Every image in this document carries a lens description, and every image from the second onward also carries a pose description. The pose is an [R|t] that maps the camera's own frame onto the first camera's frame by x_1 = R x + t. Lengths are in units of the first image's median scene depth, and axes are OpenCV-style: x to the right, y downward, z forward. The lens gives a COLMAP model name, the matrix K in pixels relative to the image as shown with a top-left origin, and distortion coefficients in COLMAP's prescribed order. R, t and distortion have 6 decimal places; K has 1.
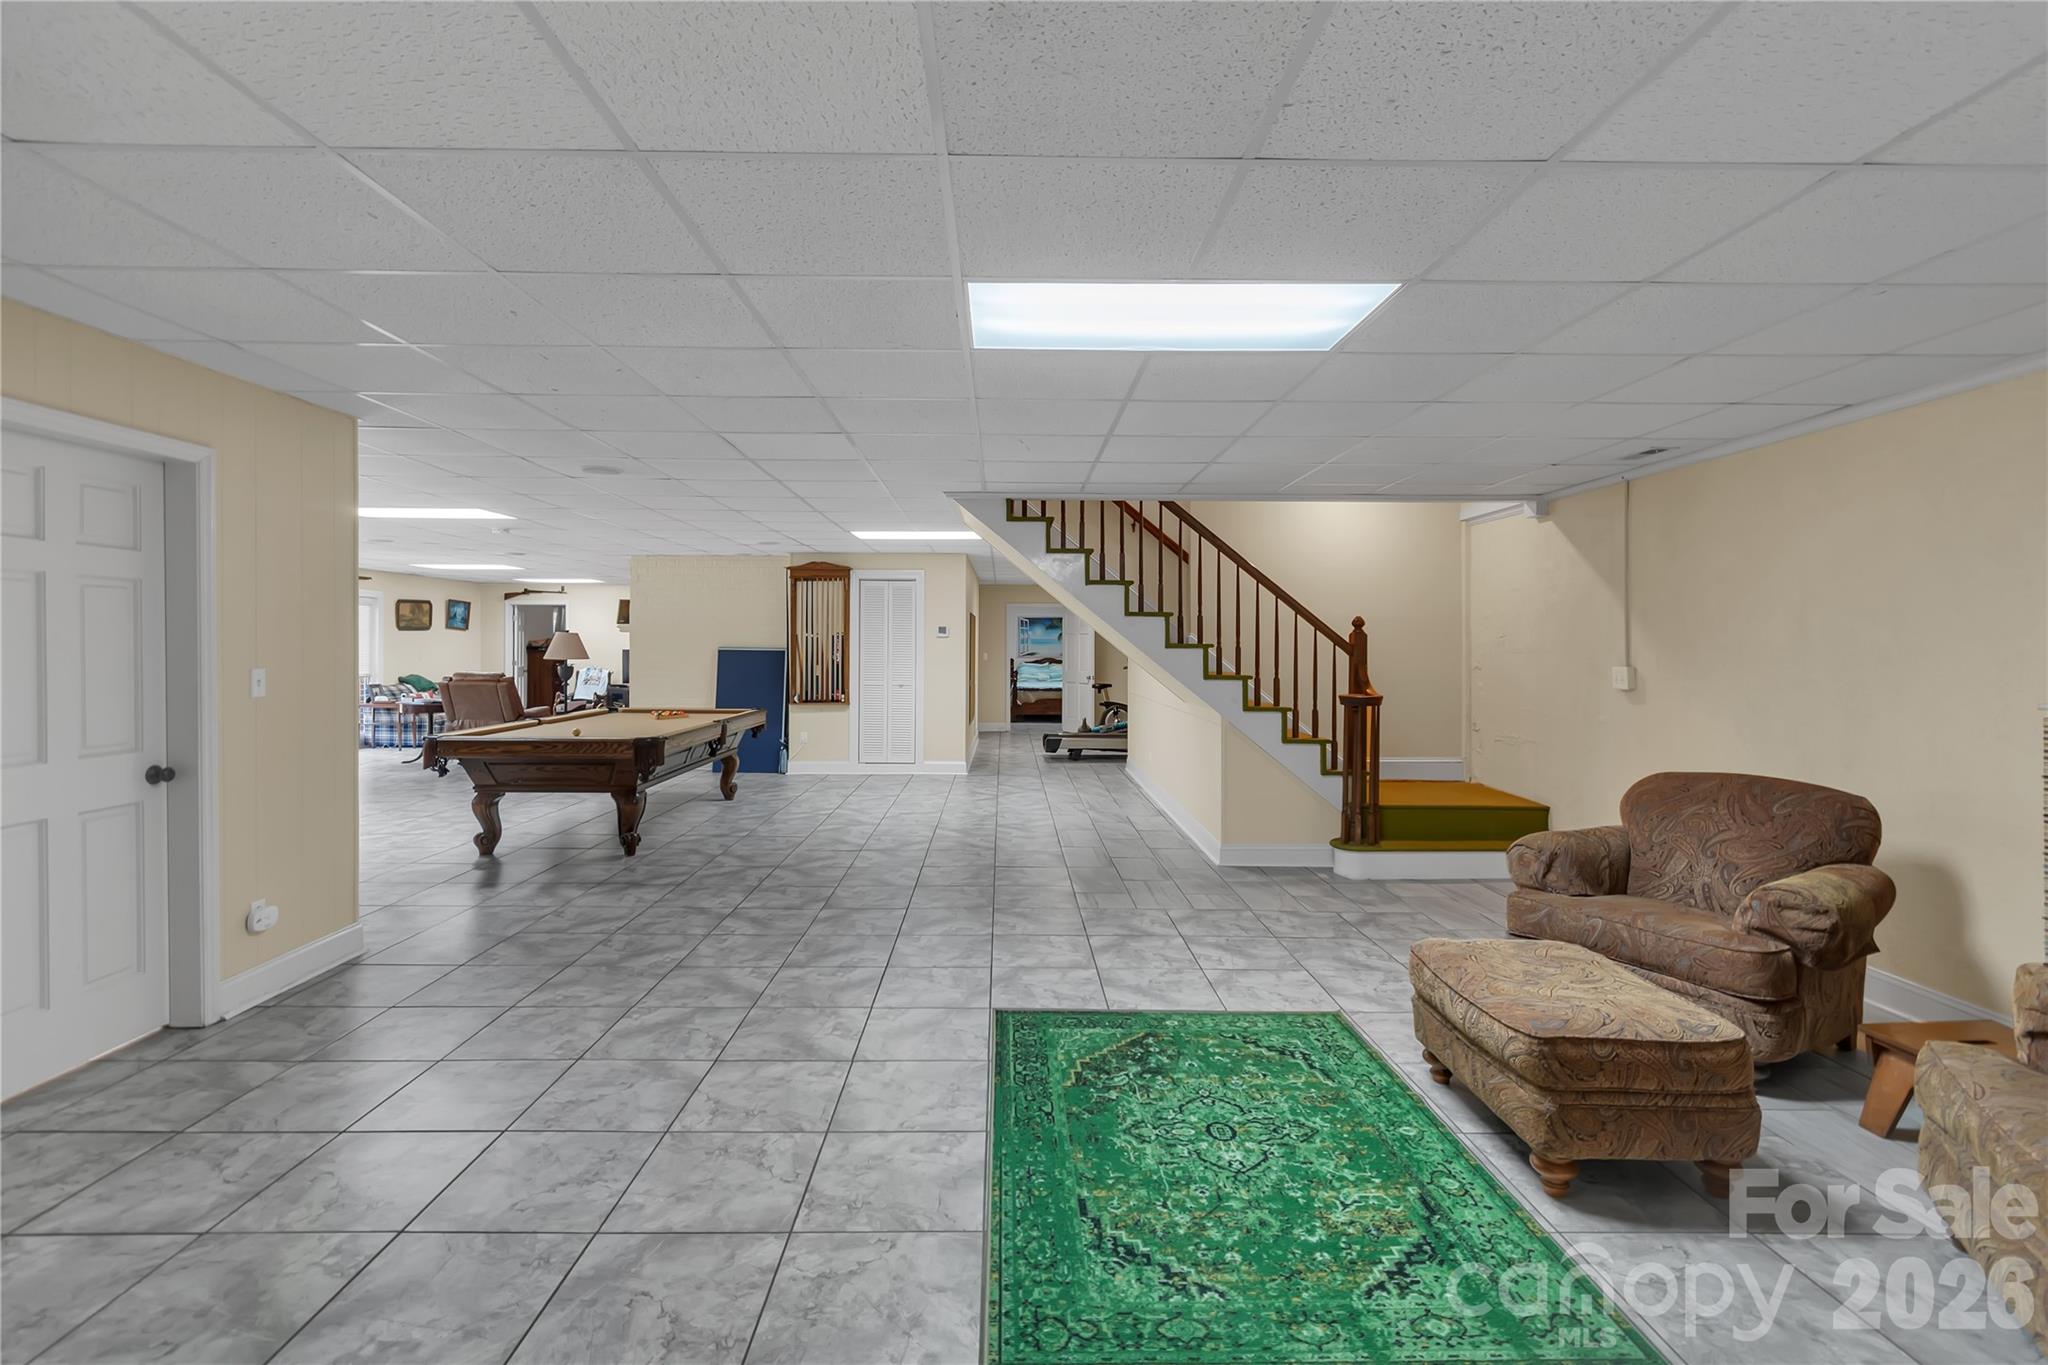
lens RADIAL K [[959.9, 0, 1020.1], [0, 959.9, 652.1], [0, 0, 1]] dist [0.000870, 0.000116]
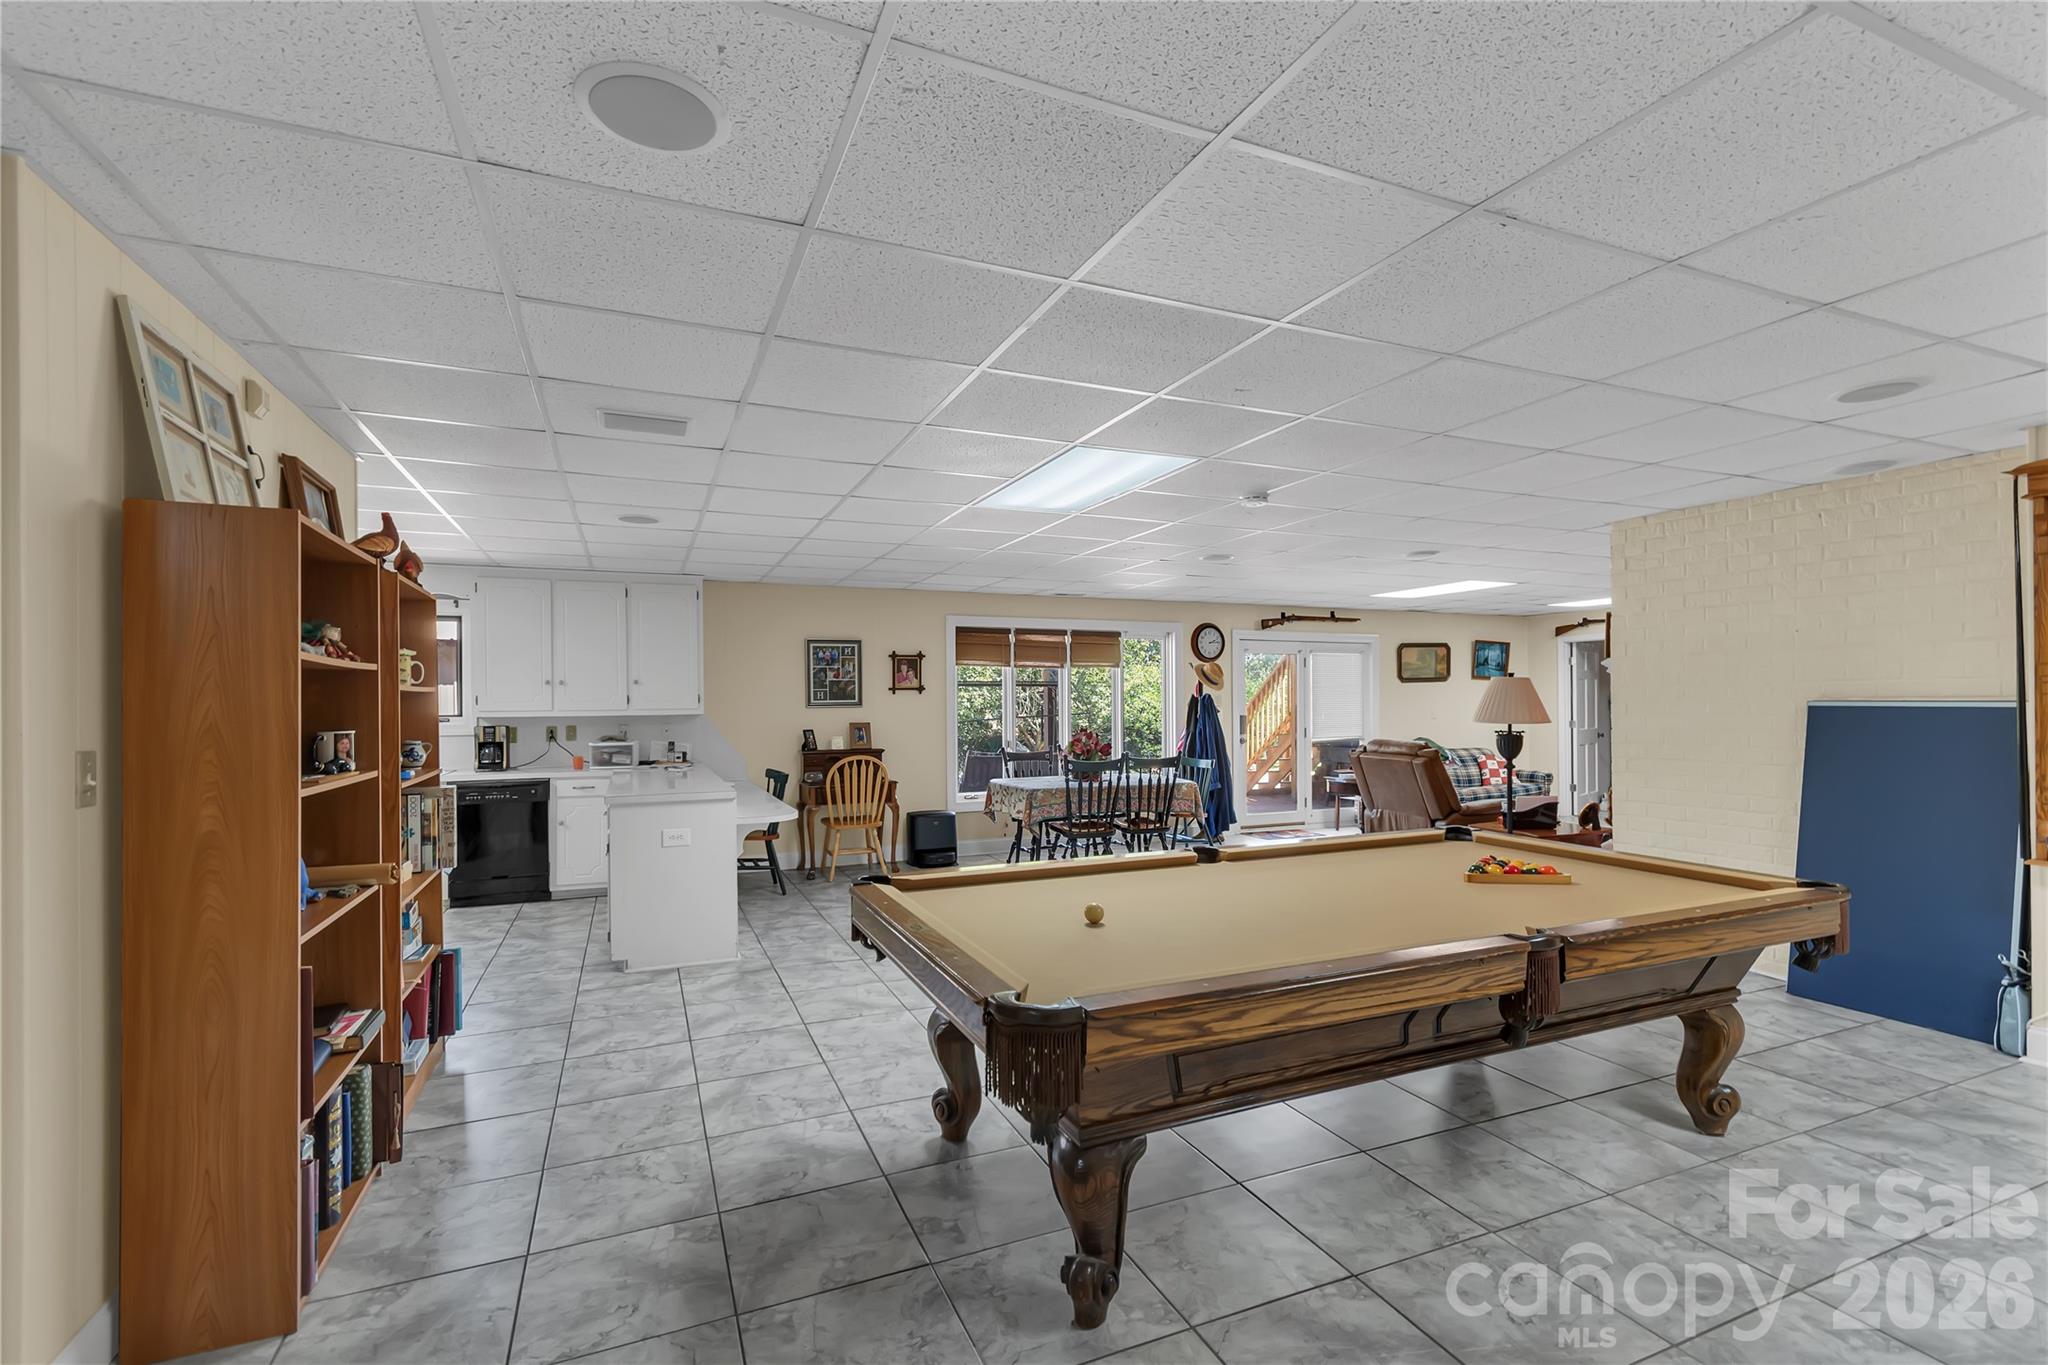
lens RADIAL K [[929.4, 0, 1024.0], [0, 929.4, 708.8], [0, 0, 1]] dist [0.001134, 0.000144]
pose [[0.370737, 0.000682, -0.928738, -0.045732], [-0.000292, 1.000000, 0.000617, -0.001069], [0.928738, 0.000042, 0.370737, 0.396459]]
